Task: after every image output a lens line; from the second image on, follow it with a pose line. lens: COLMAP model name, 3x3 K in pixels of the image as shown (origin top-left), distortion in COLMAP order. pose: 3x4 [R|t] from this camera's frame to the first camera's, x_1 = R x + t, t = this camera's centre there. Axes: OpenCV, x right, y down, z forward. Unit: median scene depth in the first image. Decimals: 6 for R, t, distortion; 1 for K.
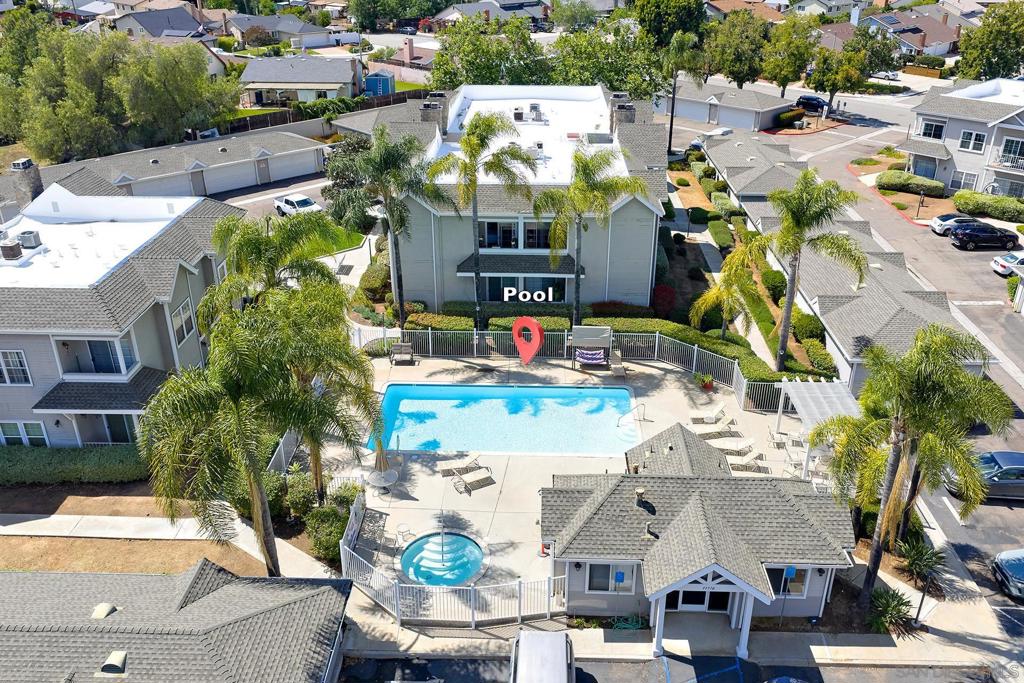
lens RADIAL K [[866.4, 0, 512.0], [0, 866.4, 341.5], [0, 0, 1]] dist [0.008135, 0.000056]
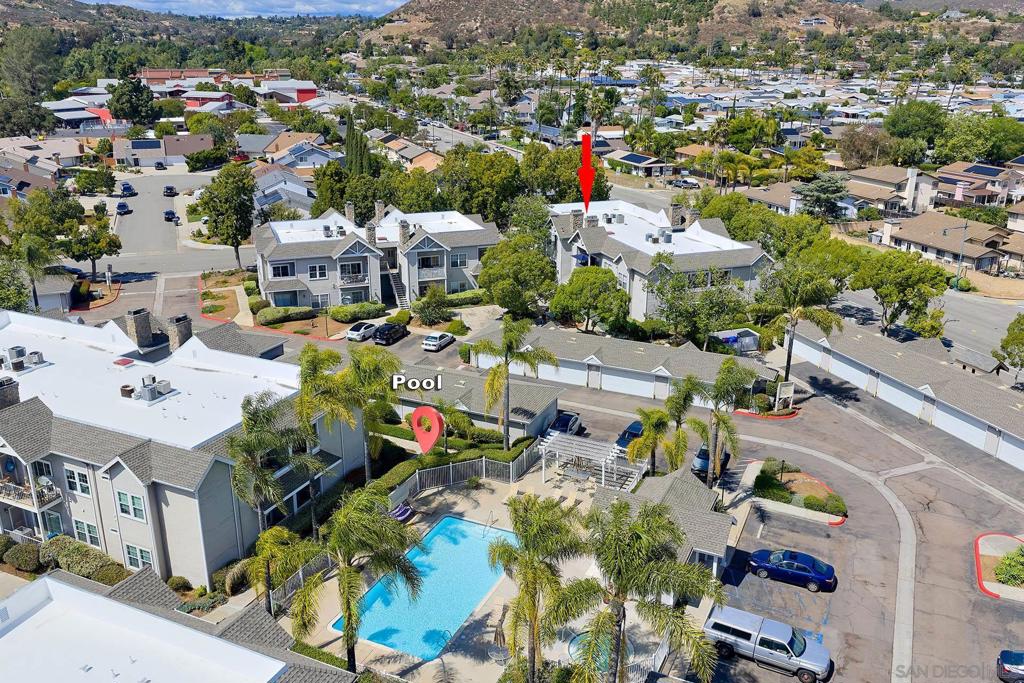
lens RADIAL K [[866.4, 0, 512.0], [0, 866.4, 341.5], [0, 0, 1]] dist [0.008135, 0.000056]
pose [[0.378106, -0.306889, 0.873416, -0.804257], [0.402196, 0.904222, 0.143600, -0.300512], [-0.833831, 0.296989, 0.465321, 0.245331]]
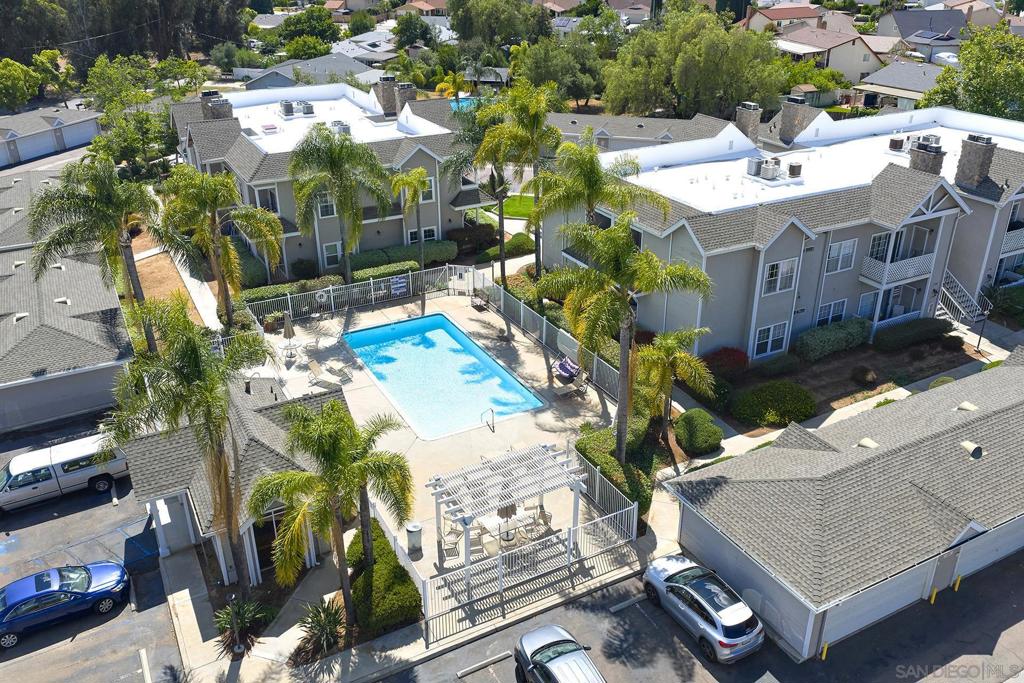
lens RADIAL K [[832.3, 0, 512.0], [0, 832.3, 341.5], [0, 0, 1]] dist [0.002194, 0.000003]
pose [[0.510270, 0.380786, -0.771120, 0.749128], [-0.373532, 0.905777, 0.200105, -0.165916], [0.774660, 0.185930, 0.604426, 0.399613]]
